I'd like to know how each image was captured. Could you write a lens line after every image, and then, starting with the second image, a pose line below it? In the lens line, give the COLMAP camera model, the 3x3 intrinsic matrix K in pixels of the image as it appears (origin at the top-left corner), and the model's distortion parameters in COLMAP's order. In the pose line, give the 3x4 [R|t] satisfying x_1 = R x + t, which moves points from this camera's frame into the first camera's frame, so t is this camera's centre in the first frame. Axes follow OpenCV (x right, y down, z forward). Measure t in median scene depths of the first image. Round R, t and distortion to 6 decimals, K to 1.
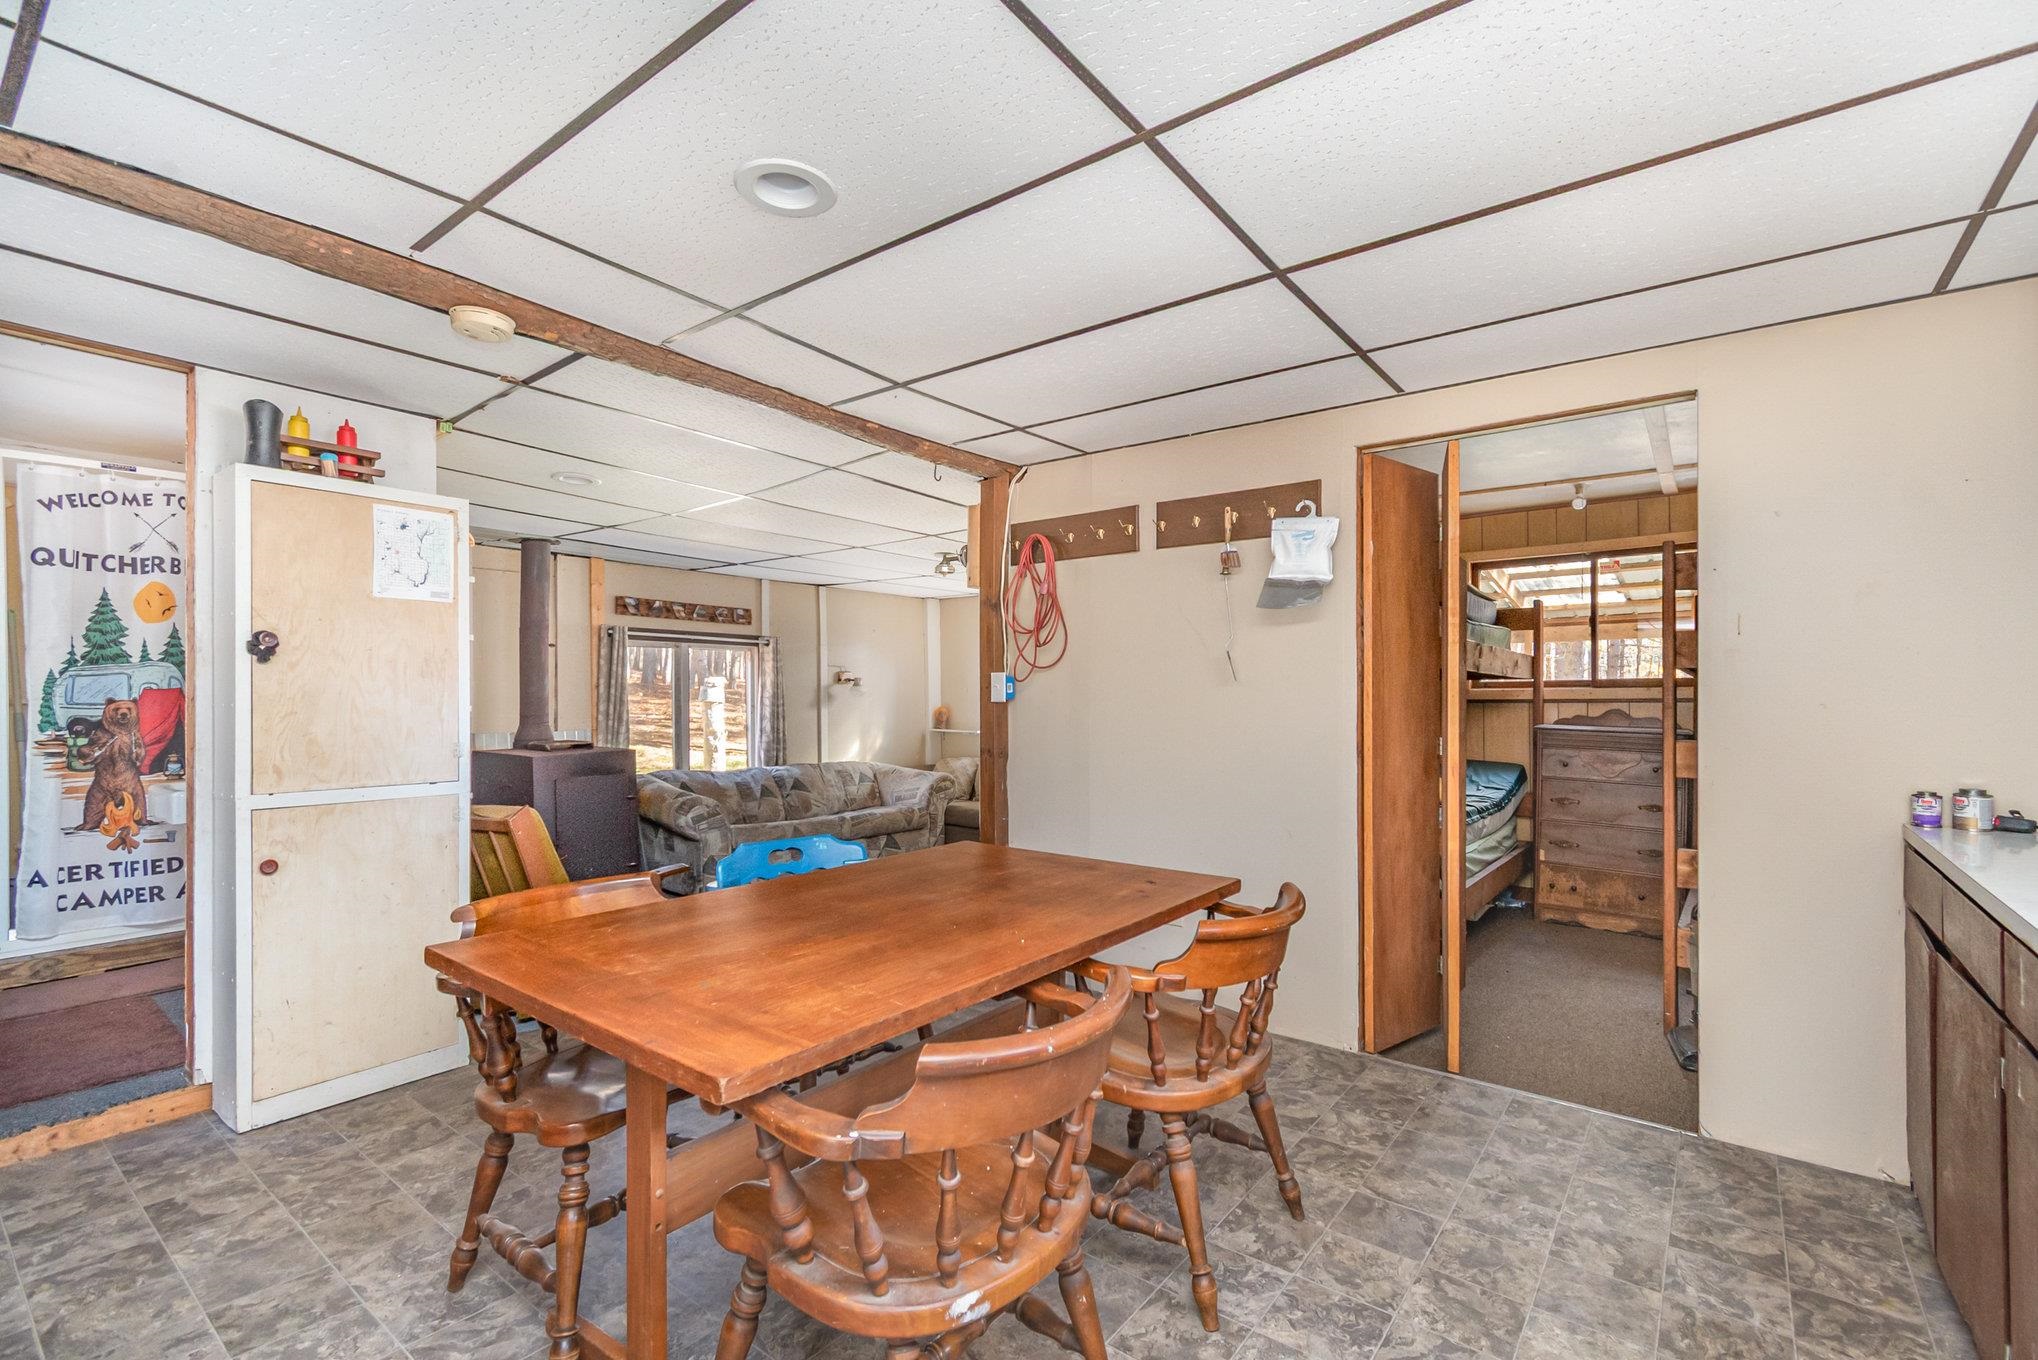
lens RADIAL K [[906.3, 0, 1021.8], [0, 906.3, 696.4], [0, 0, 1]] dist [0.006299, -0.001034]
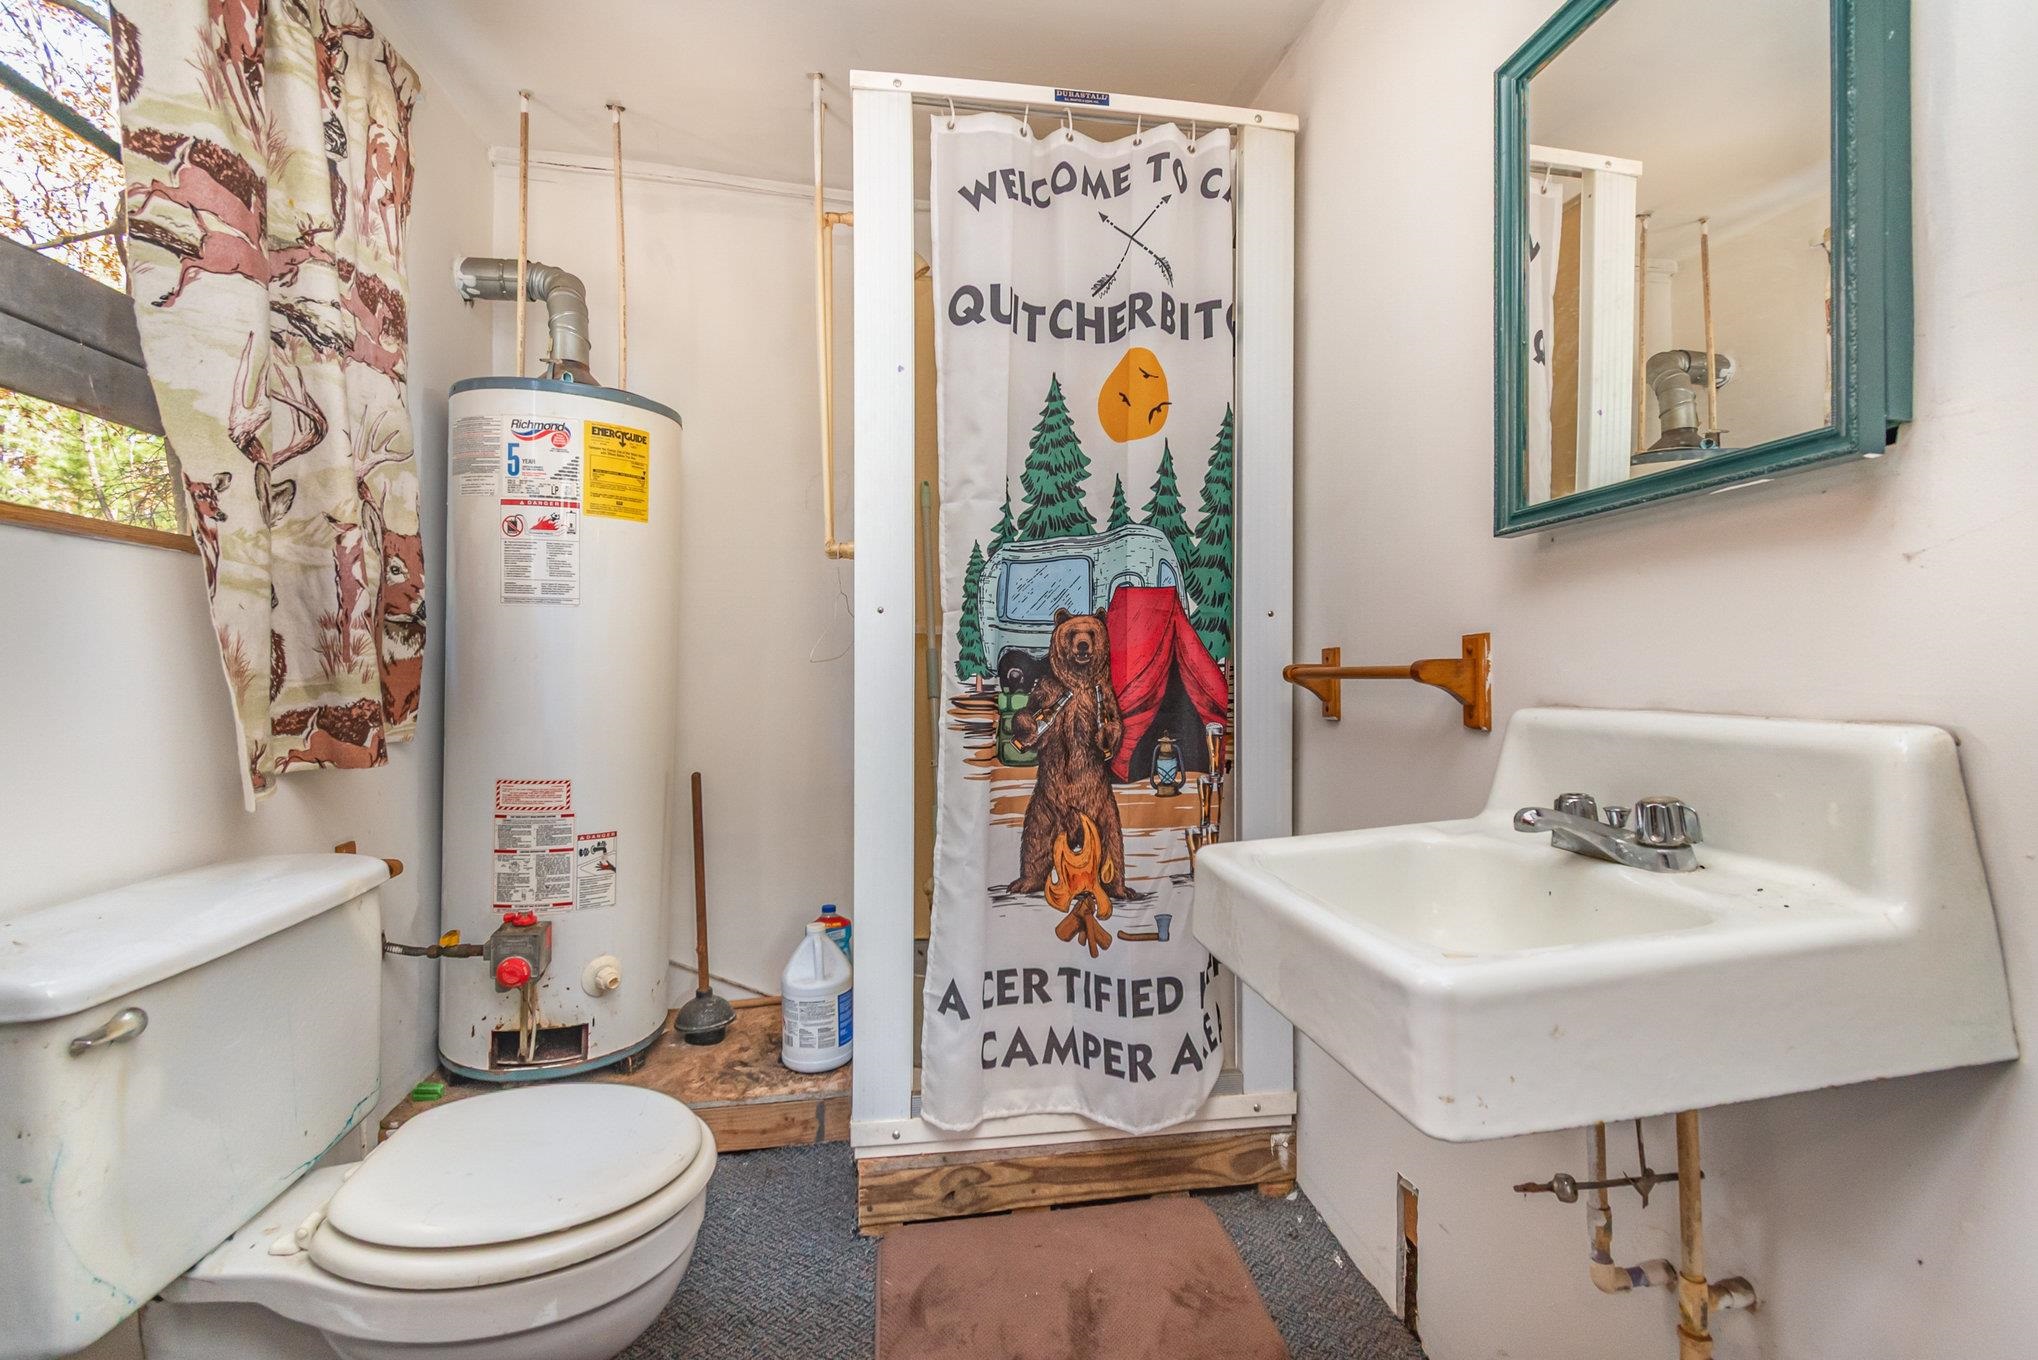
lens RADIAL K [[922.1, 0, 1024.5], [0, 922.1, 668.9], [0, 0, 1]] dist [0.001042, 0.000185]
pose [[0.736862, 0.002323, -0.676039, -0.701621], [-0.007476, 0.999961, -0.004712, 0.034417], [0.676002, 0.008526, 0.736851, 0.645587]]
